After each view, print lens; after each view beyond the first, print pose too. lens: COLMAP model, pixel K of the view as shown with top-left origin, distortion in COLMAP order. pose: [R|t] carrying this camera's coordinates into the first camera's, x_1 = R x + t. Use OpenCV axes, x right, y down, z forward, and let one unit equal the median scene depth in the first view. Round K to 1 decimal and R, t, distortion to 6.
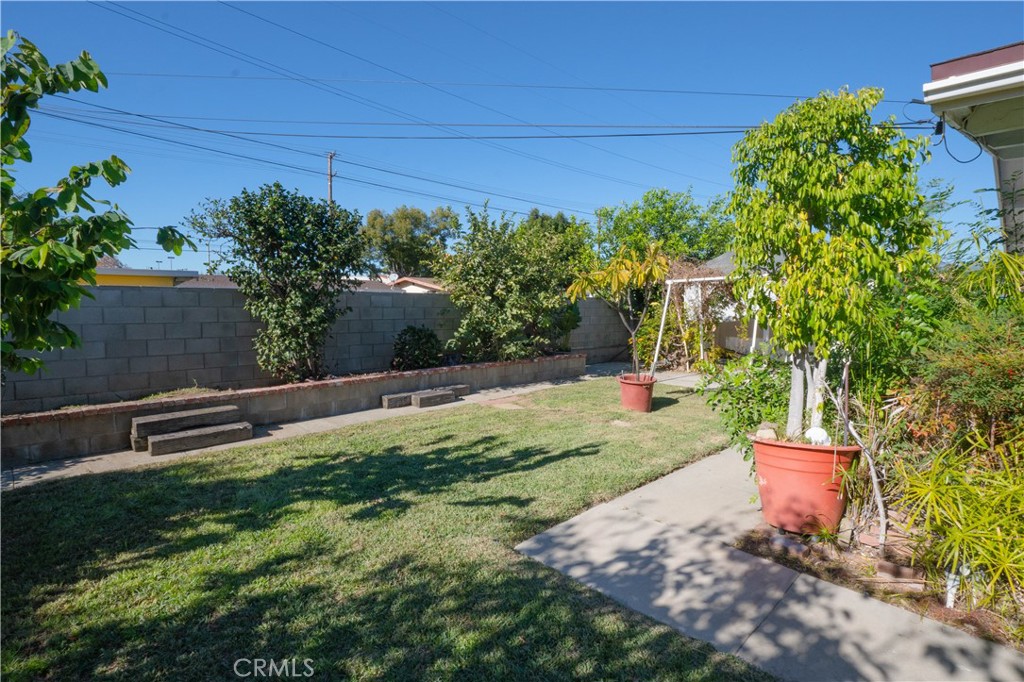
lens RADIAL K [[497.9, 0, 512.6], [0, 497.9, 339.1], [0, 0, 1]] dist [-0.040286, 0.008224]
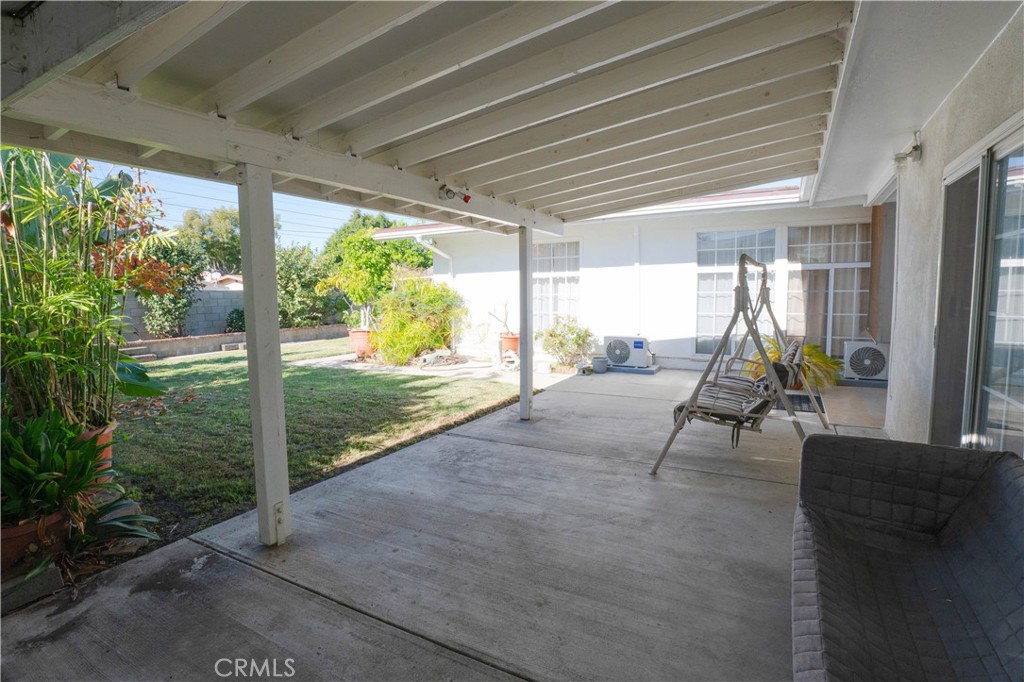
lens RADIAL K [[497.9, 0, 512.6], [0, 497.9, 339.1], [0, 0, 1]] dist [-0.040286, 0.008224]
pose [[0.951409, -0.051959, 0.303514, 0.243077], [0.047086, 0.998618, 0.023357, 0.107697], [-0.304308, -0.007930, 0.952541, -1.207489]]
